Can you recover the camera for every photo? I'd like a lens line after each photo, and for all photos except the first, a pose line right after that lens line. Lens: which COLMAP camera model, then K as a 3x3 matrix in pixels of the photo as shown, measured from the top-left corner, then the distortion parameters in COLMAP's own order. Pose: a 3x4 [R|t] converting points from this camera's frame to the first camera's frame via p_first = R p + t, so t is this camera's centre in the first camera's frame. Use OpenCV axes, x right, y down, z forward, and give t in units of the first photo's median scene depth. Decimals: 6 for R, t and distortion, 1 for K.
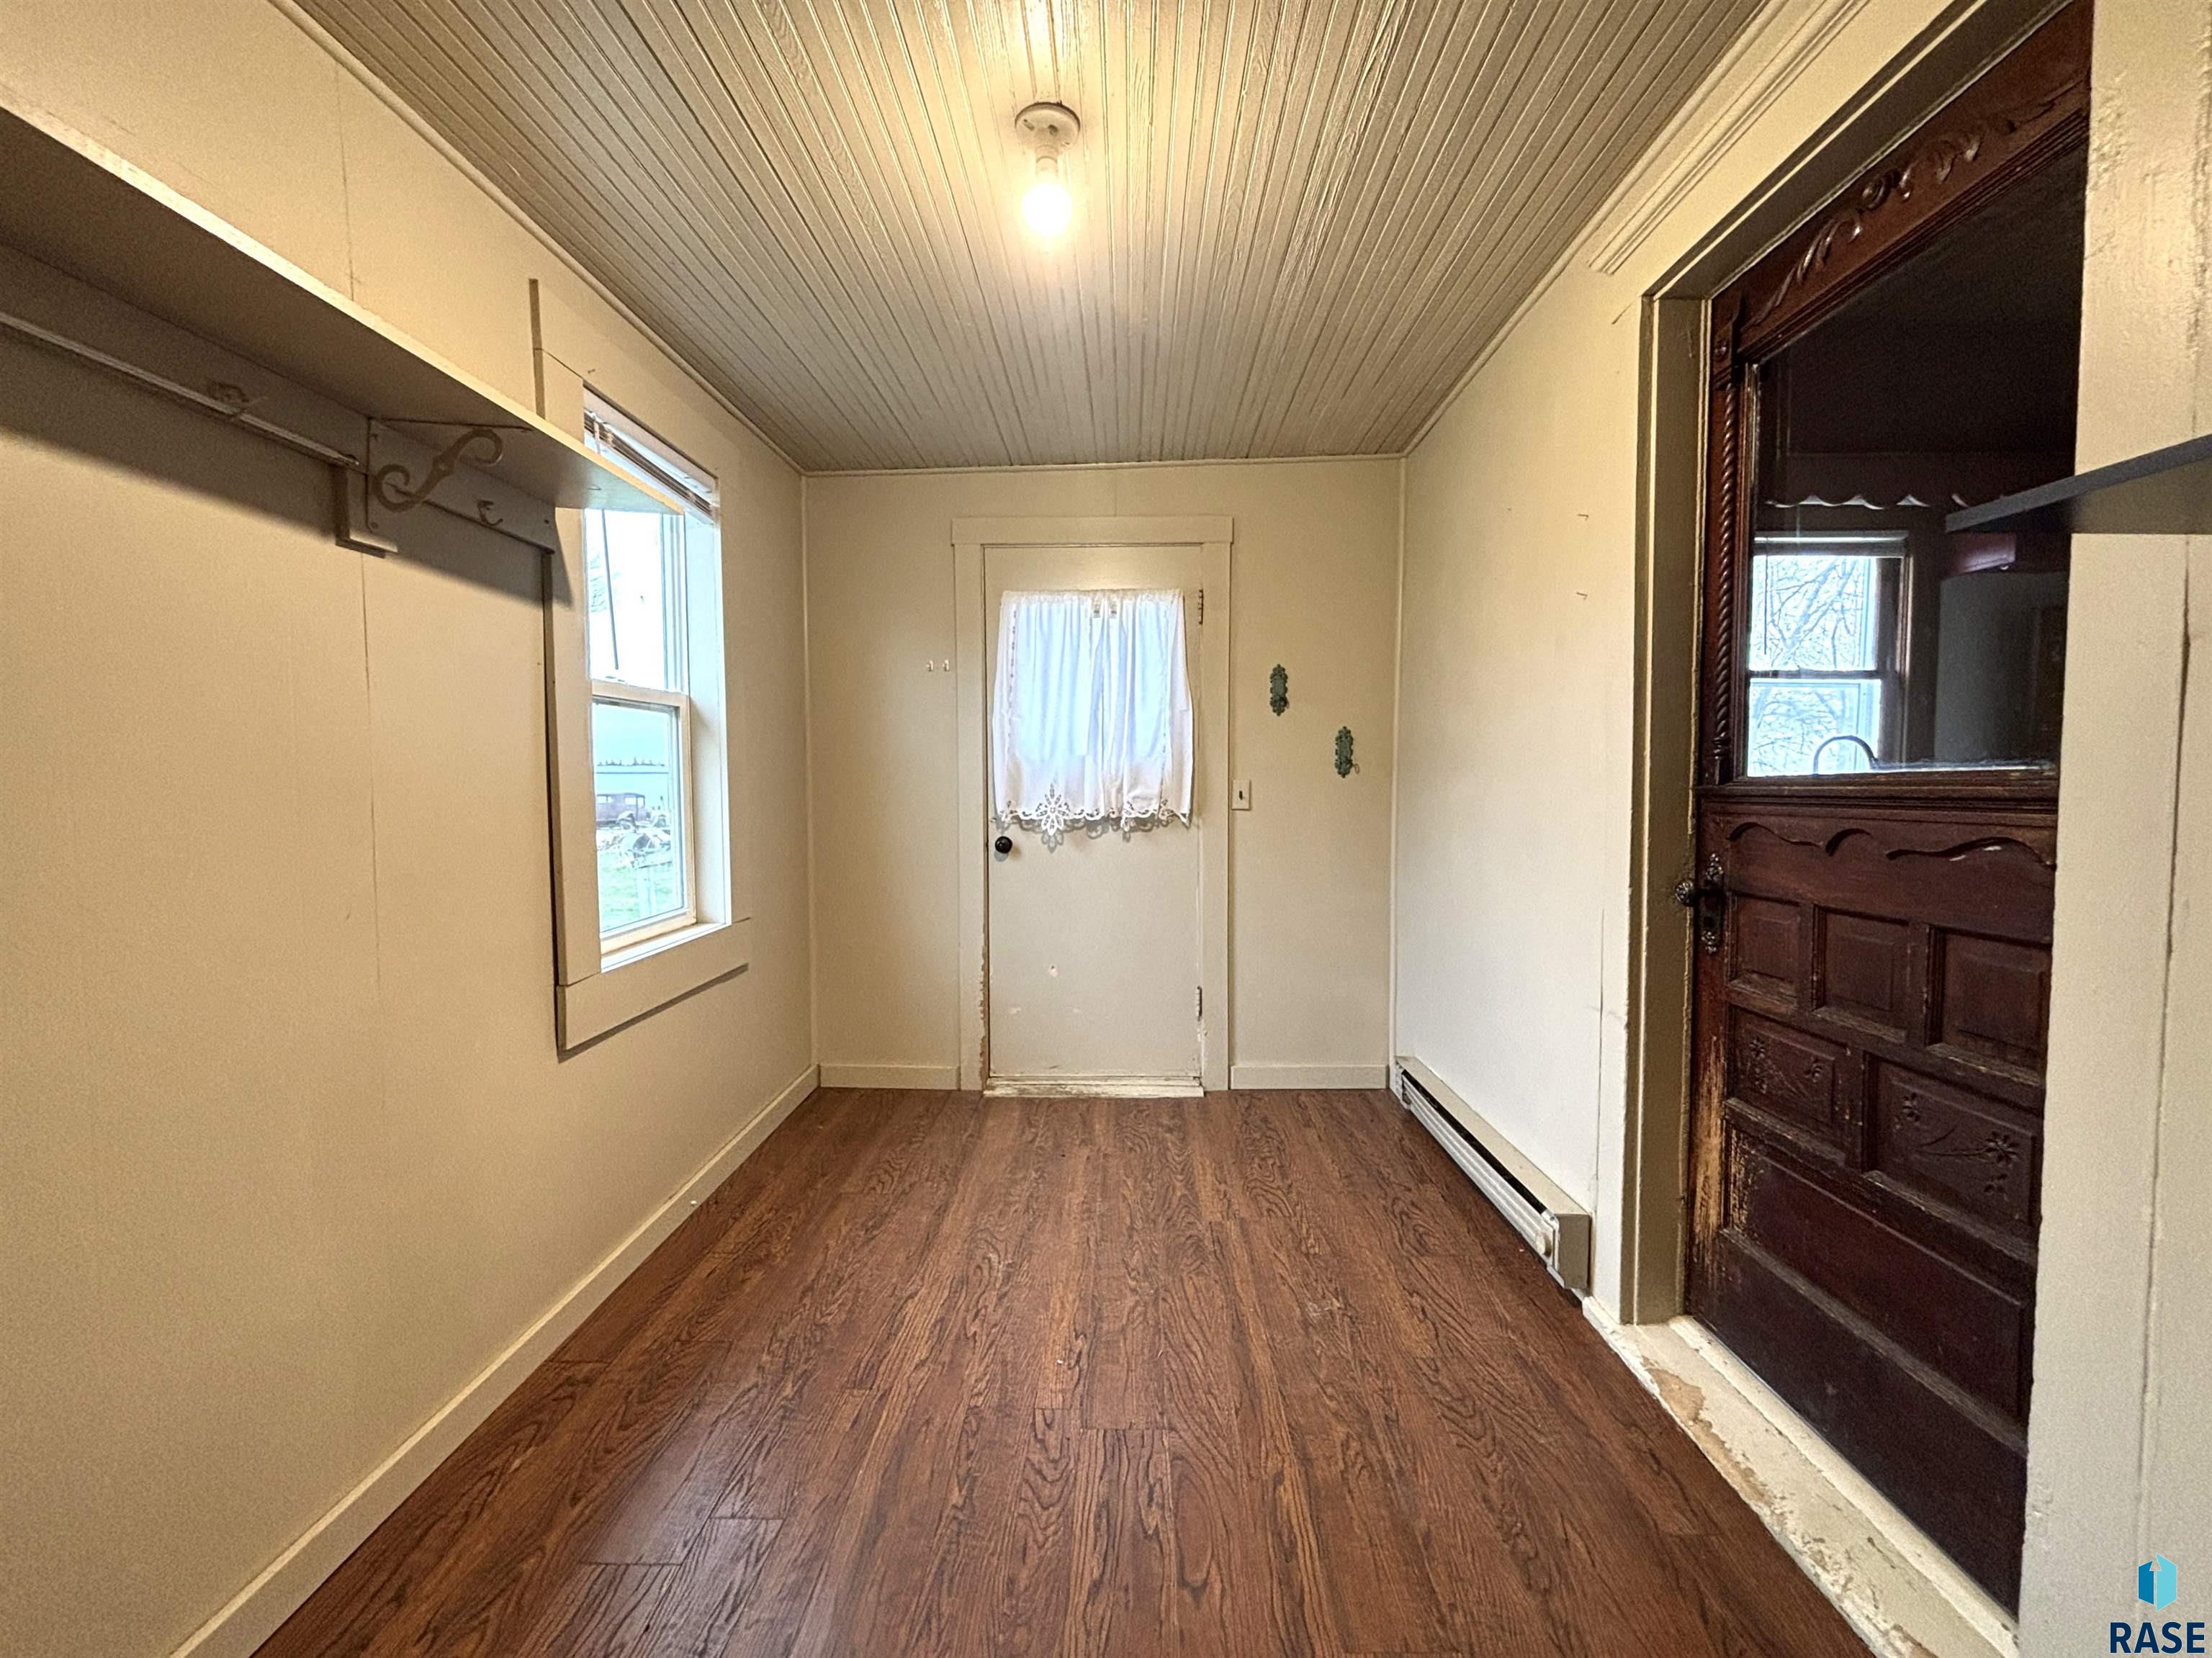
lens RADIAL K [[885.6, 0, 1108.1], [0, 885.6, 821.1], [0, 0, 1]] dist [0.000443, -0.000130]
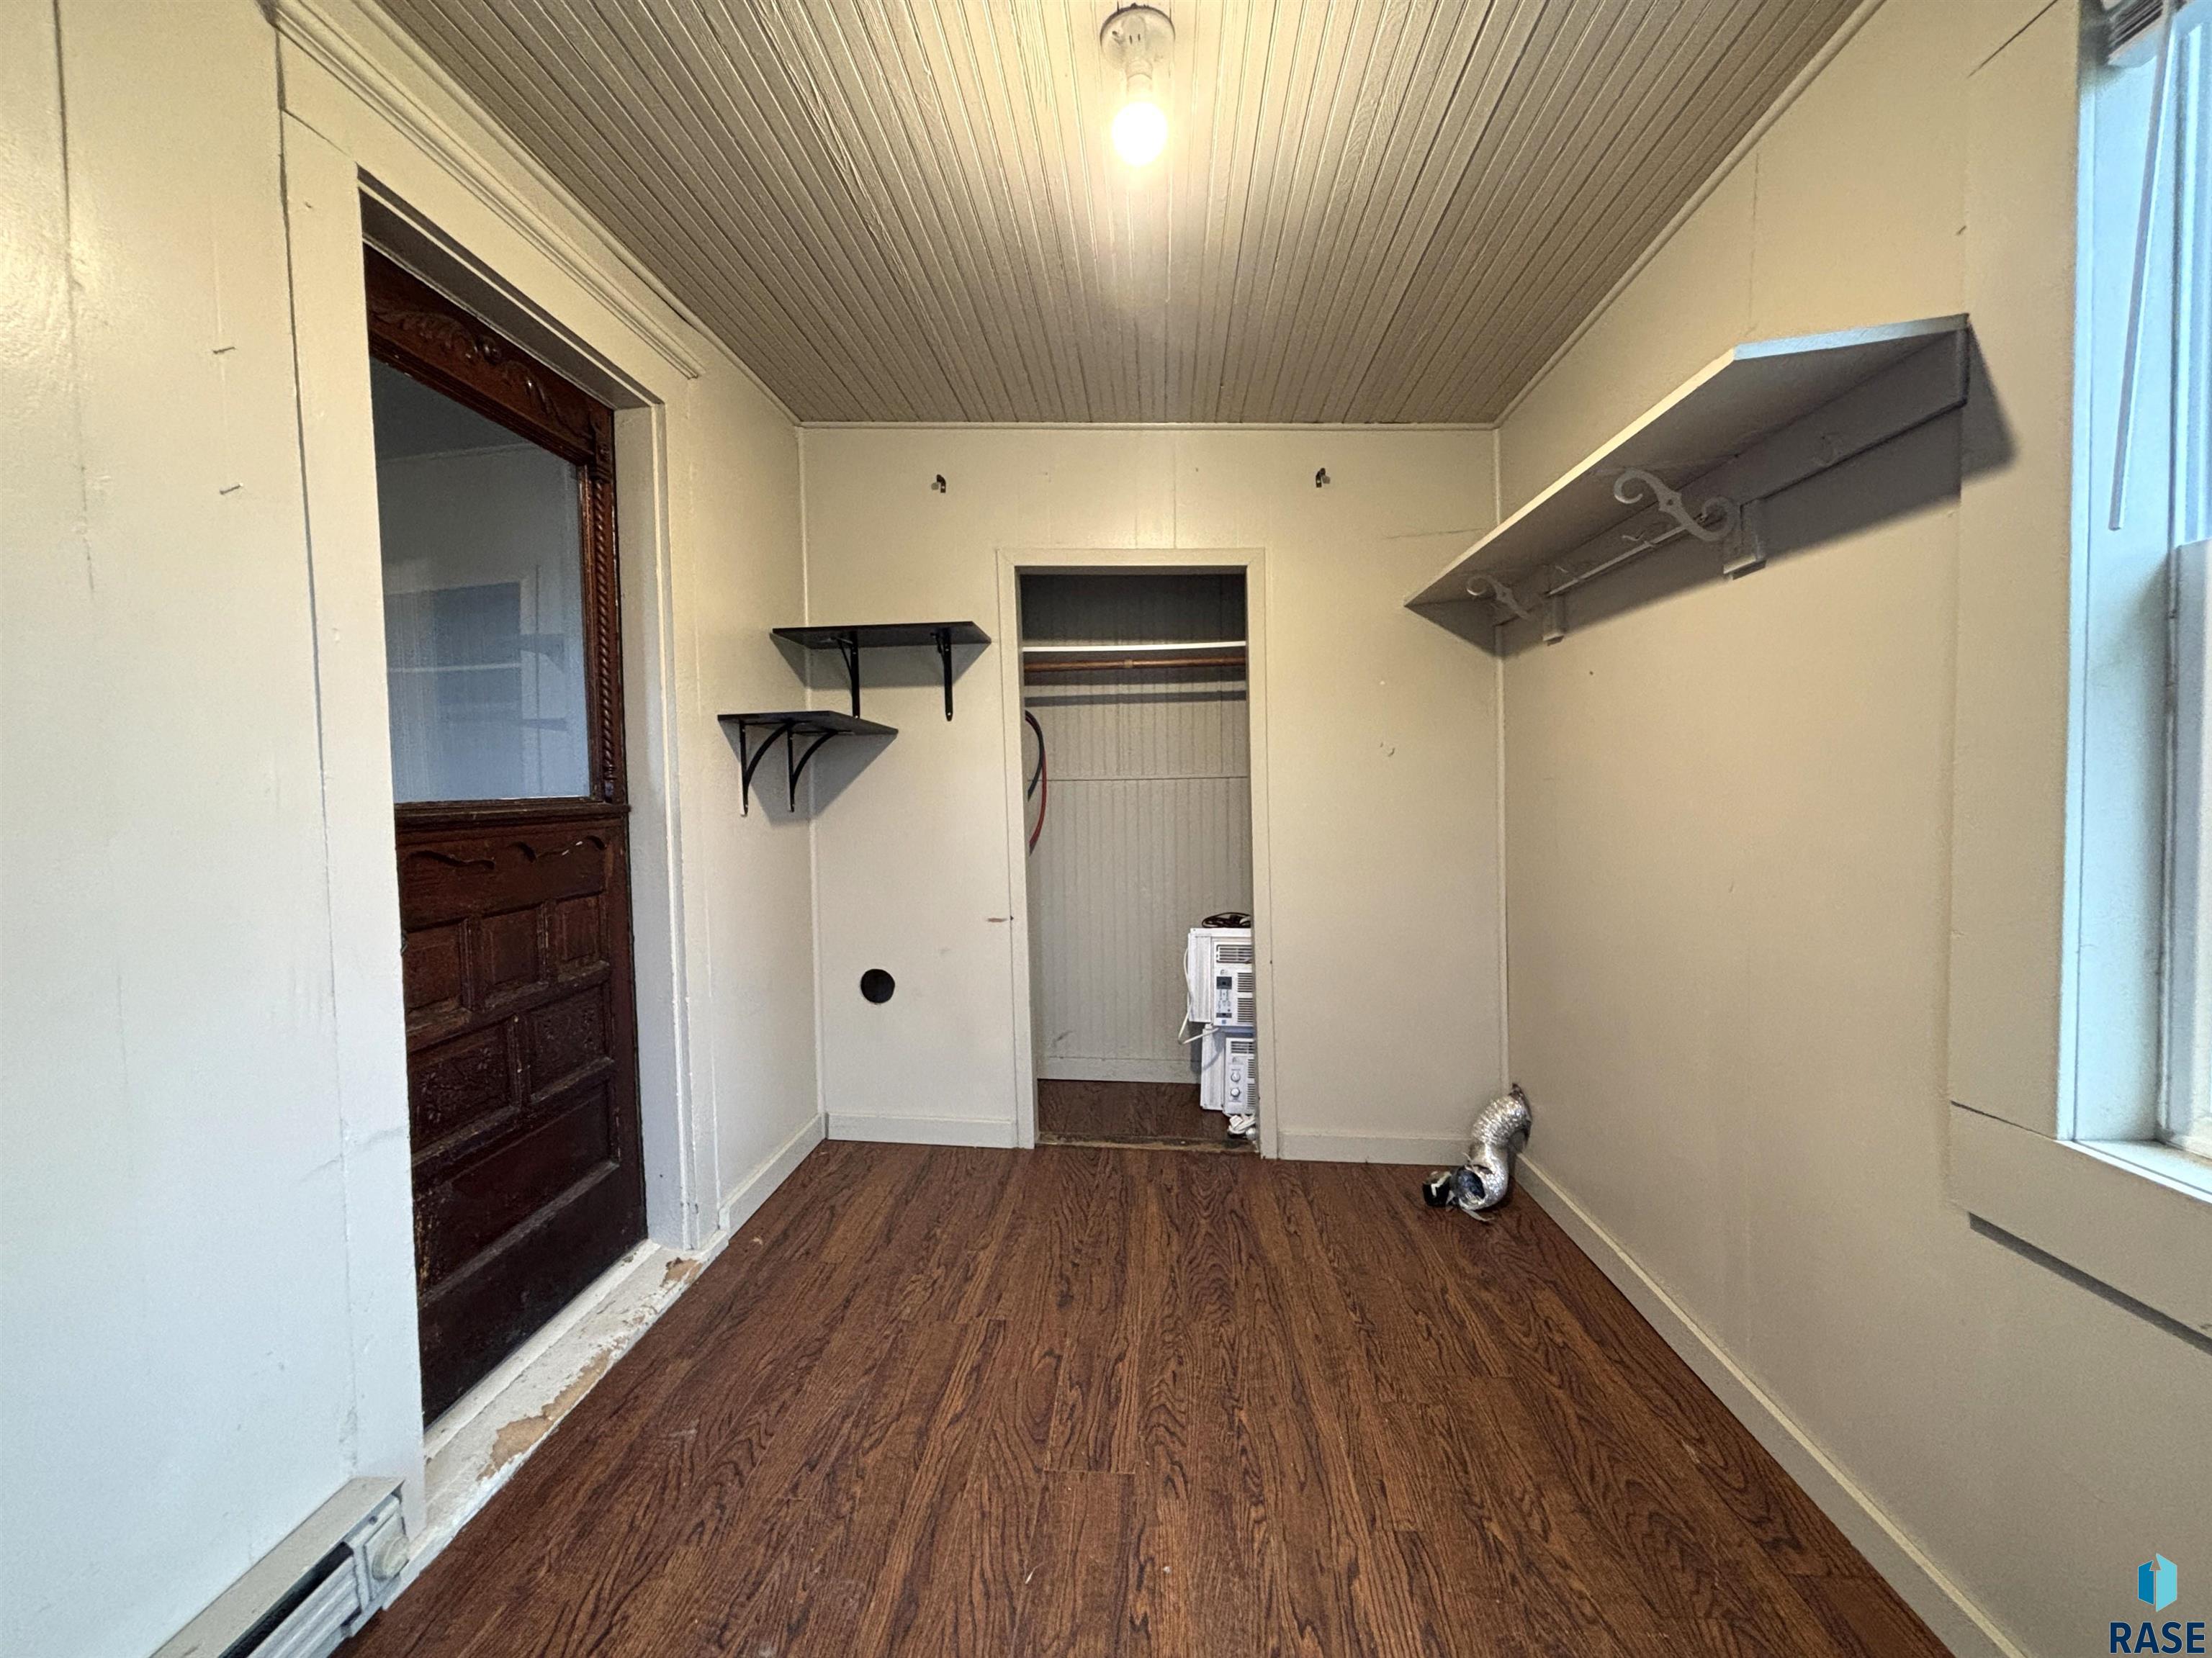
lens RADIAL K [[885.6, 0, 1108.1], [0, 885.6, 821.1], [0, 0, 1]] dist [0.000443, -0.000130]
pose [[-0.999097, 0.022982, 0.035740, -0.053238], [0.025856, 0.996285, 0.082150, -0.090880], [-0.033719, 0.083000, -0.995979, 1.927221]]
